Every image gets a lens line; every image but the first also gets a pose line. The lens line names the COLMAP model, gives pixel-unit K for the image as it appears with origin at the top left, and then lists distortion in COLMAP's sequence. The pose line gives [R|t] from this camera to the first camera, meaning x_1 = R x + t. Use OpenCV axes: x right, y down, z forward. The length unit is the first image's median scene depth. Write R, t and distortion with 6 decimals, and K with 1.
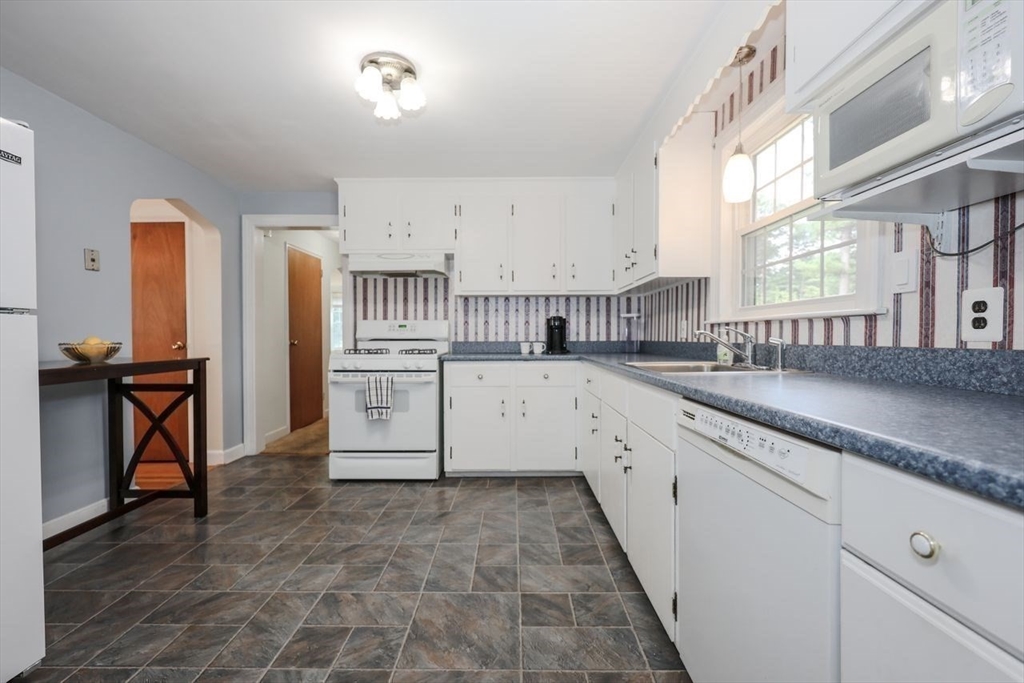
lens RADIAL K [[427.0, 0, 512.0], [0, 427.0, 341.5], [0, 0, 1]] dist [-0.003041, -0.000272]
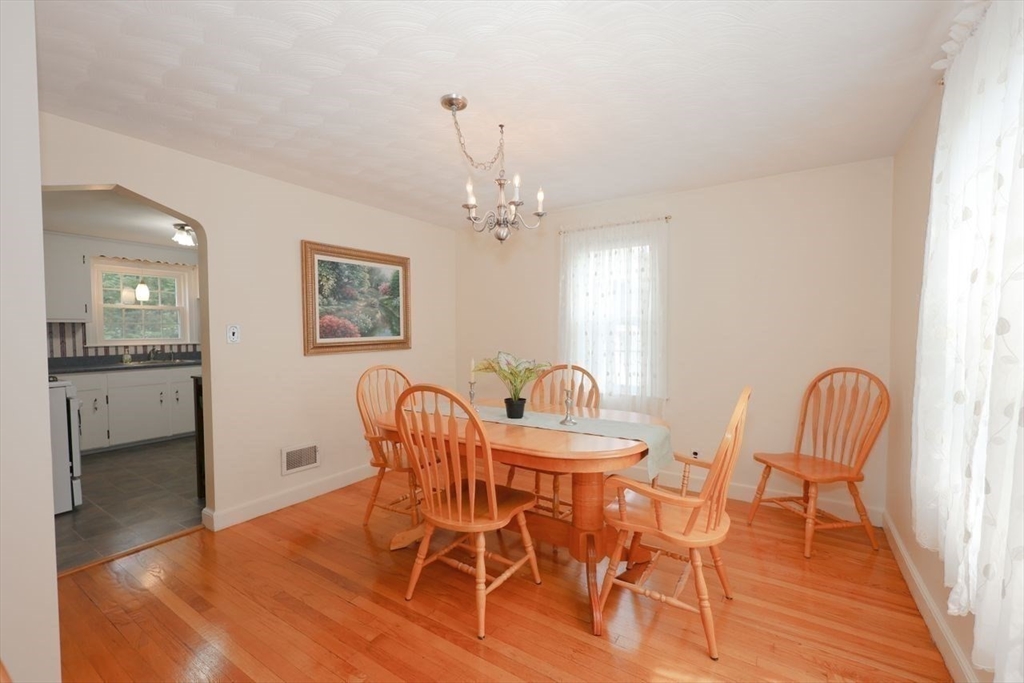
lens RADIAL K [[431.9, 0, 505.9], [0, 431.9, 342.6], [0, 0, 1]] dist [0.002183, 0.000195]
pose [[-0.831691, -0.005168, 0.555215, -2.900573], [0.019463, 0.999071, 0.038455, -0.129505], [-0.554897, 0.042789, -0.830818, 2.019895]]
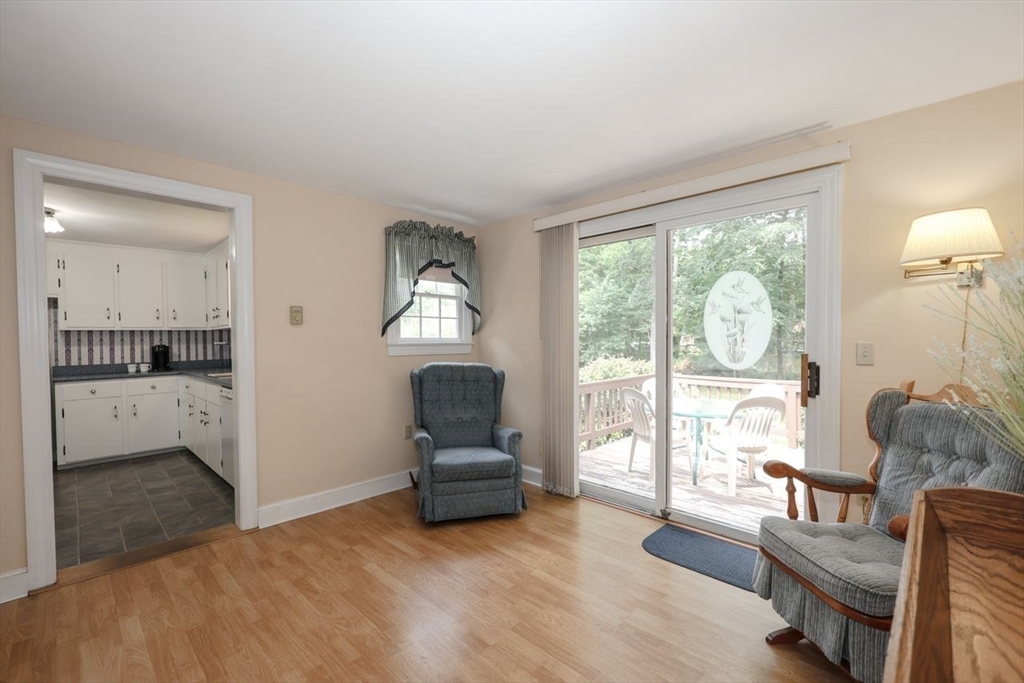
lens RADIAL K [[433.9, 0, 512.0], [0, 433.9, 341.5], [0, 0, 1]] dist [-0.001519, -0.000121]
pose [[0.696601, -0.014103, 0.717320, -0.216748], [0.021642, 0.999765, -0.001360, -0.079467], [-0.717132, 0.016471, 0.696742, -1.586836]]
